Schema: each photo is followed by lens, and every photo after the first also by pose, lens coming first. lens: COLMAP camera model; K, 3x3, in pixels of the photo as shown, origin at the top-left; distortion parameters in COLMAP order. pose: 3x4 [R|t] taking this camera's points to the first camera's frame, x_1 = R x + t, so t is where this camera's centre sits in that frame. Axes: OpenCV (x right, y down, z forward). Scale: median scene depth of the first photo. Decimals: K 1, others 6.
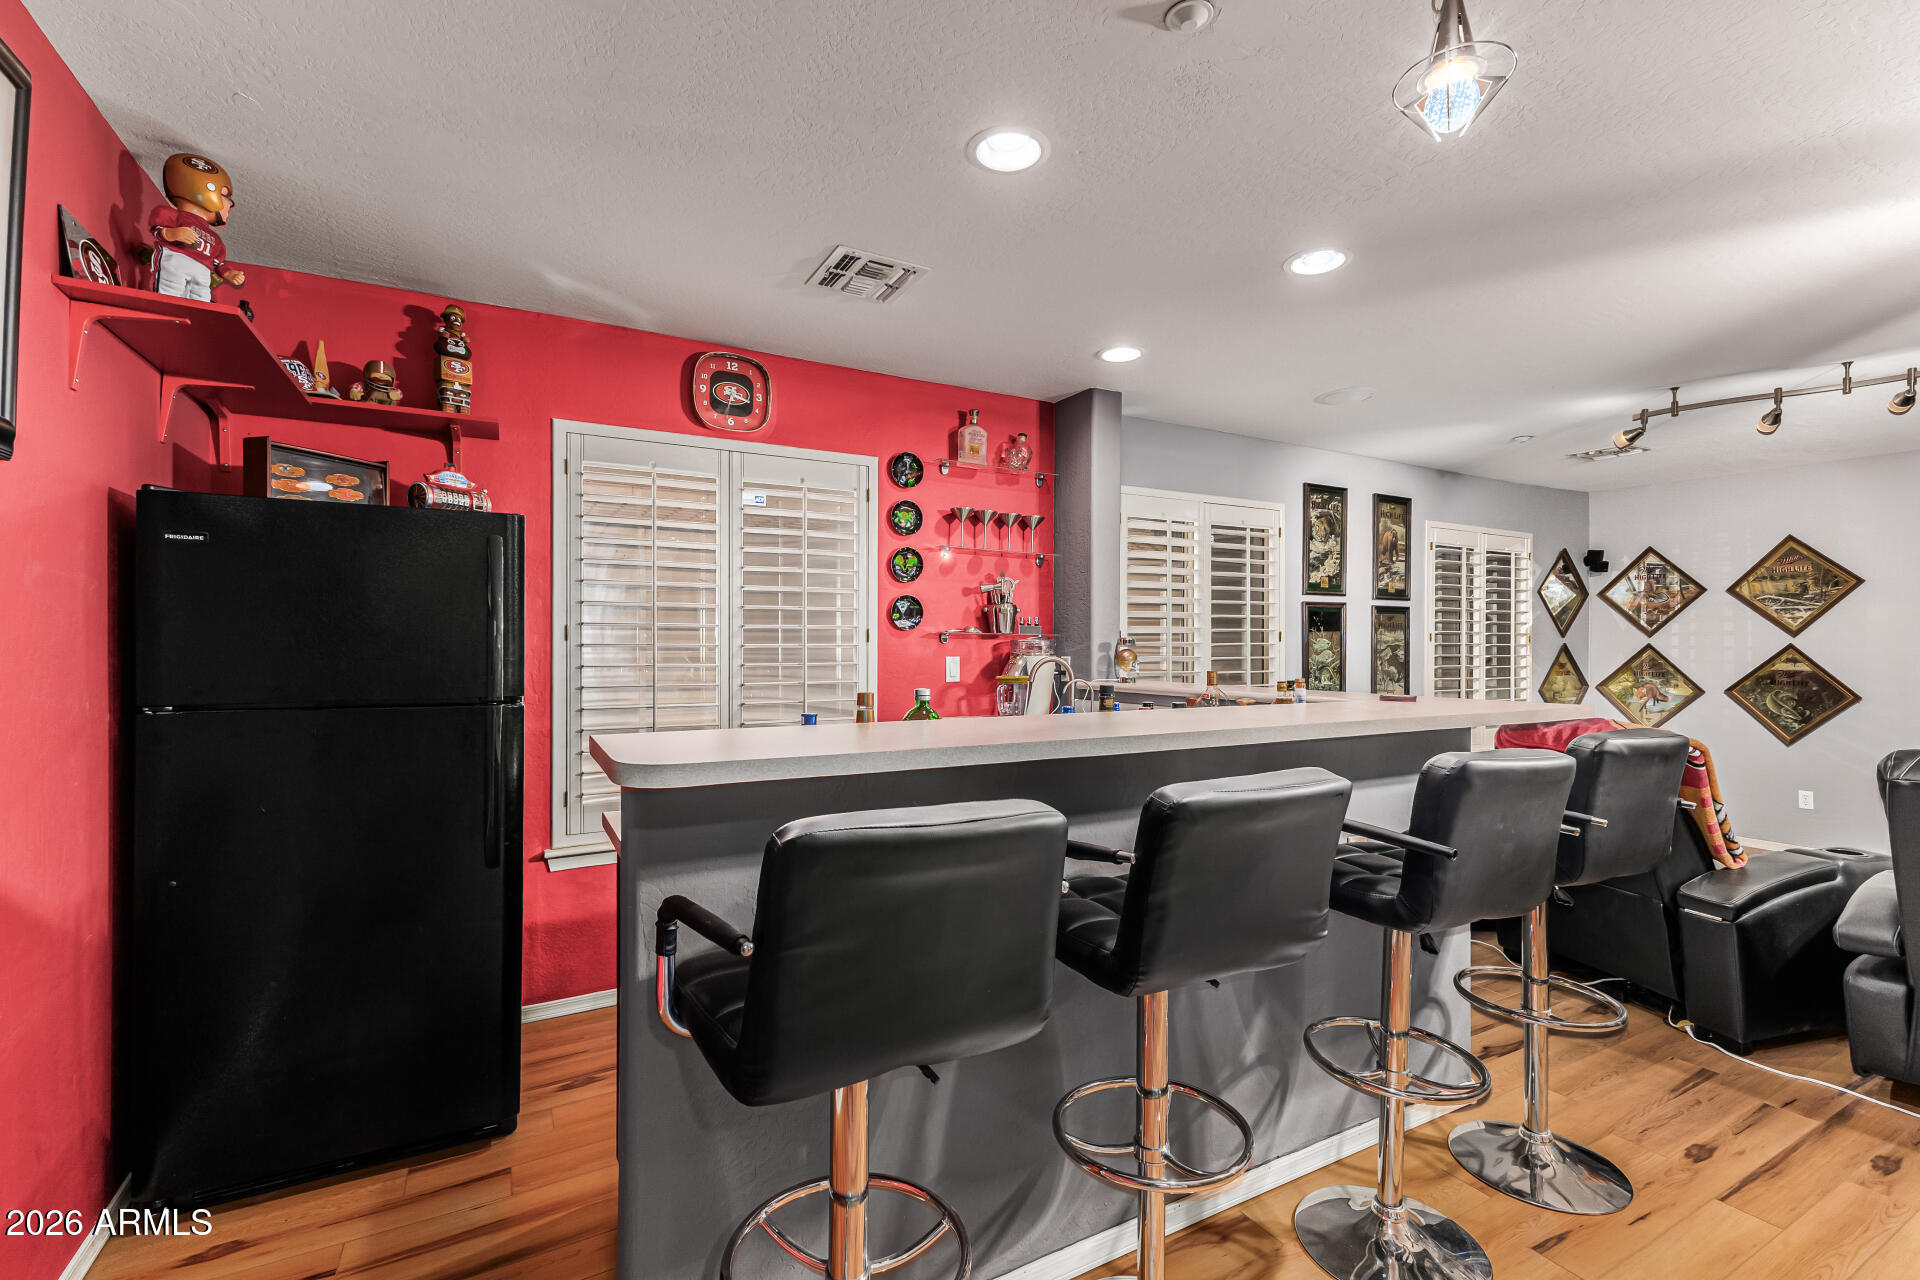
lens RADIAL K [[832.4, 0, 986.9], [0, 832.4, 647.1], [0, 0, 1]] dist [0.007158, -0.001110]
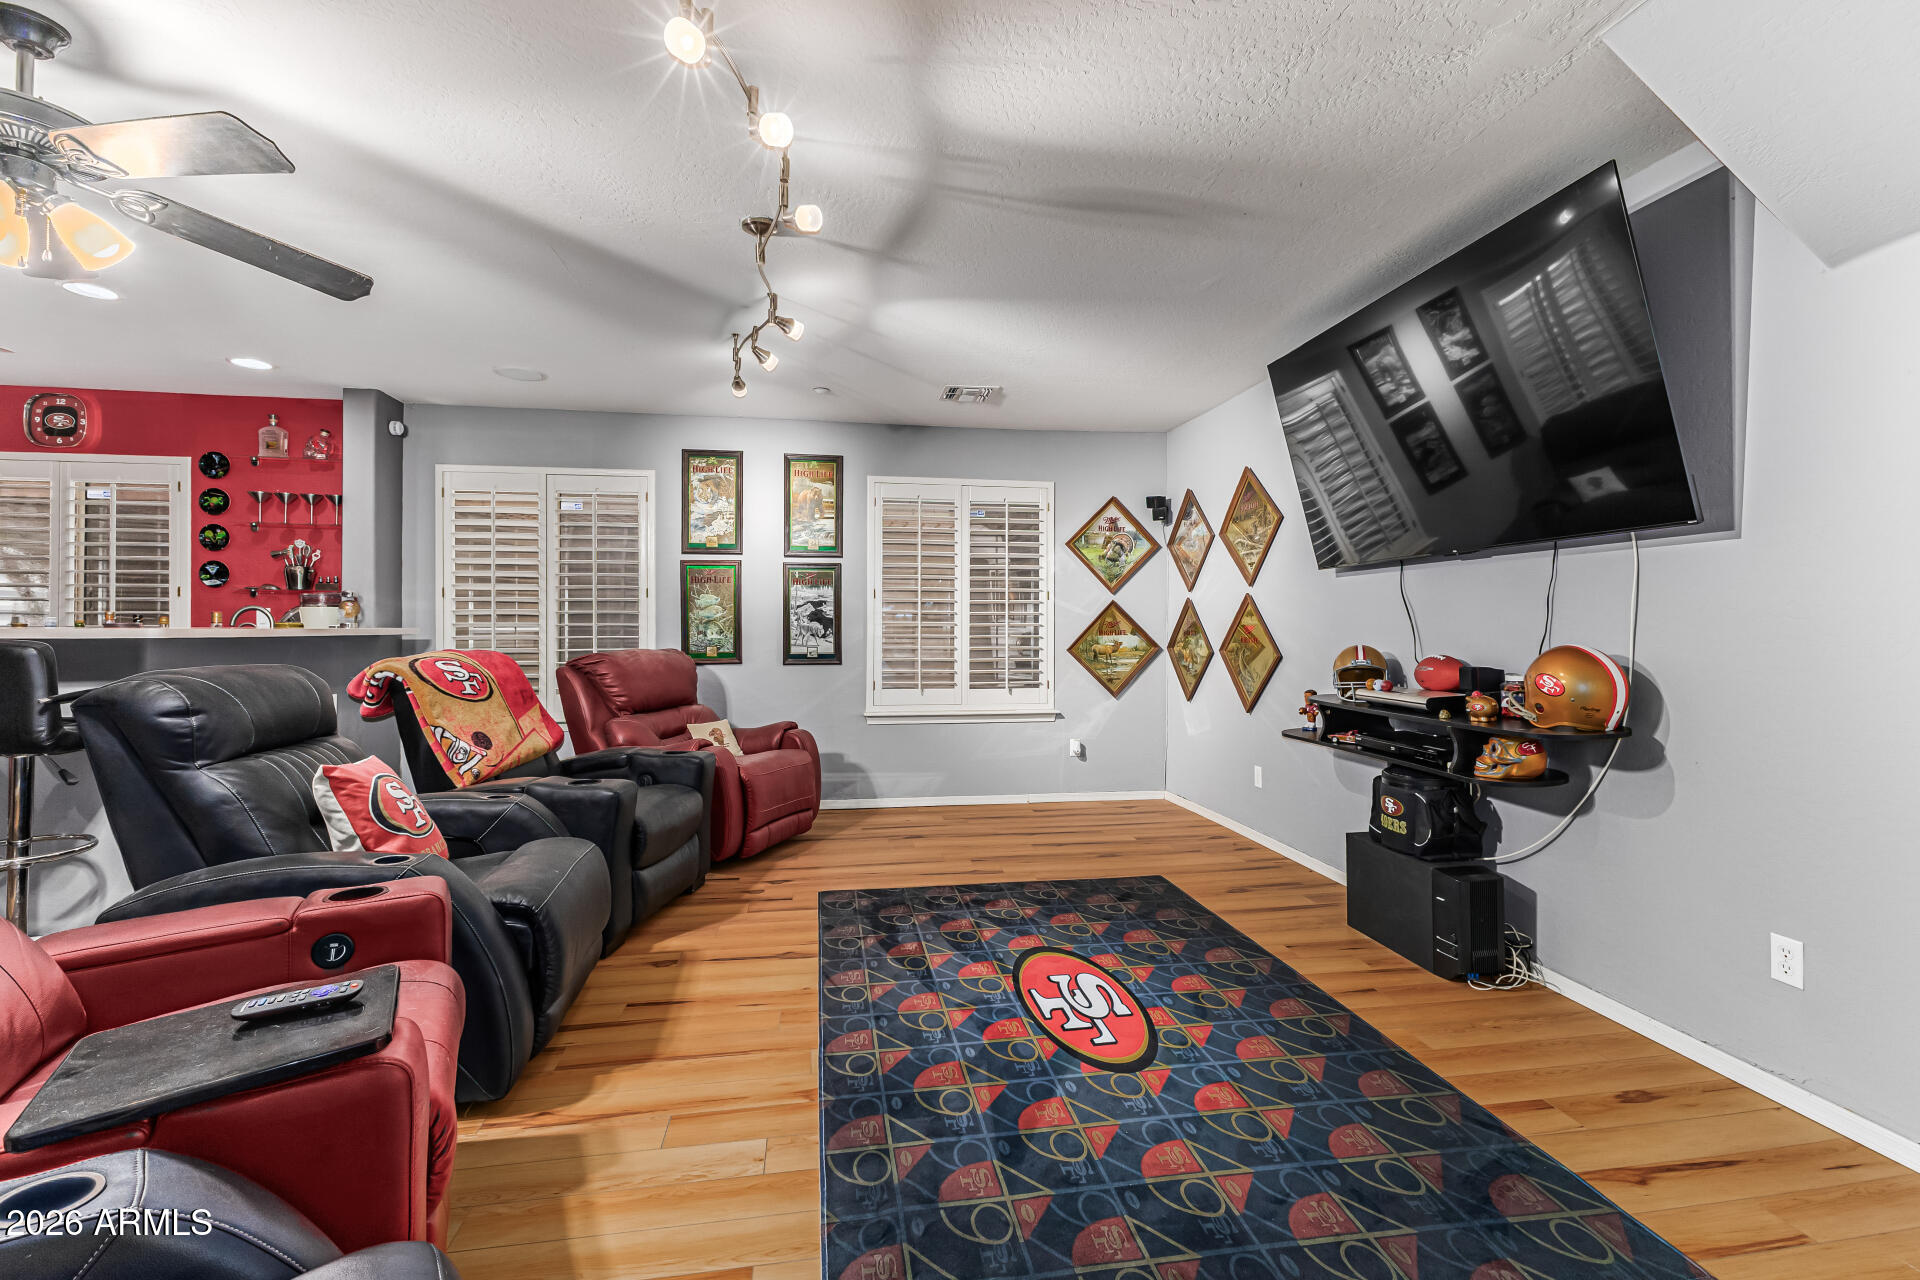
lens RADIAL K [[832.4, 0, 962.9], [0, 832.4, 620.5], [0, 0, 1]] dist [0.007158, -0.001110]
pose [[0.943780, -0.003726, -0.330553, 1.074300], [0.000860, 0.999961, -0.008816, 0.032988], [0.330573, 0.008036, 0.943746, 0.108637]]
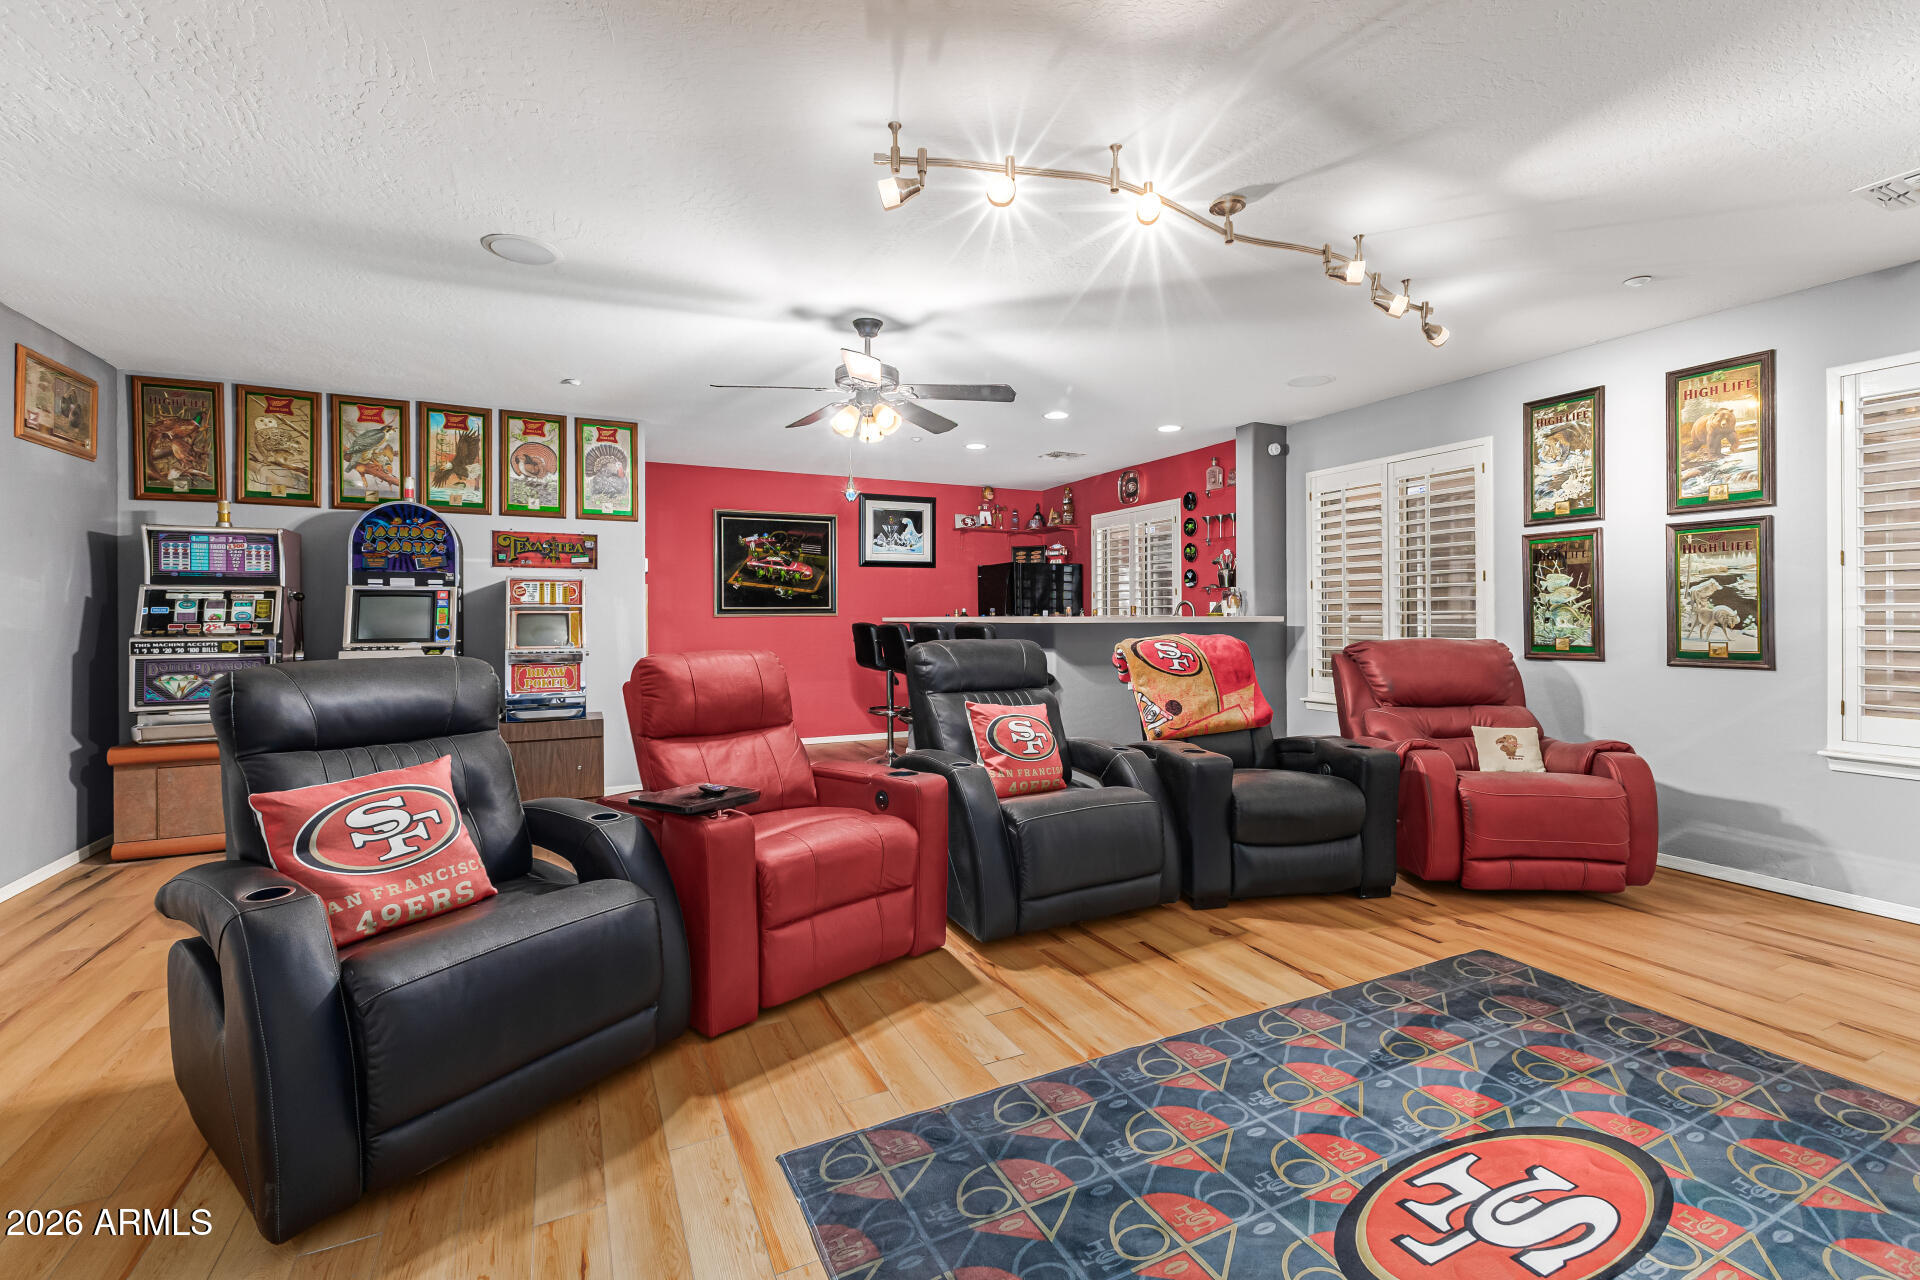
lens RADIAL K [[832.4, 0, 965.5], [0, 832.4, 613.6], [0, 0, 1]] dist [0.007158, -0.001110]
pose [[-0.048683, -0.006294, -0.998794, 1.312902], [0.003972, 0.999971, -0.006495, 0.034536], [0.998806, -0.004283, -0.048657, 0.437195]]
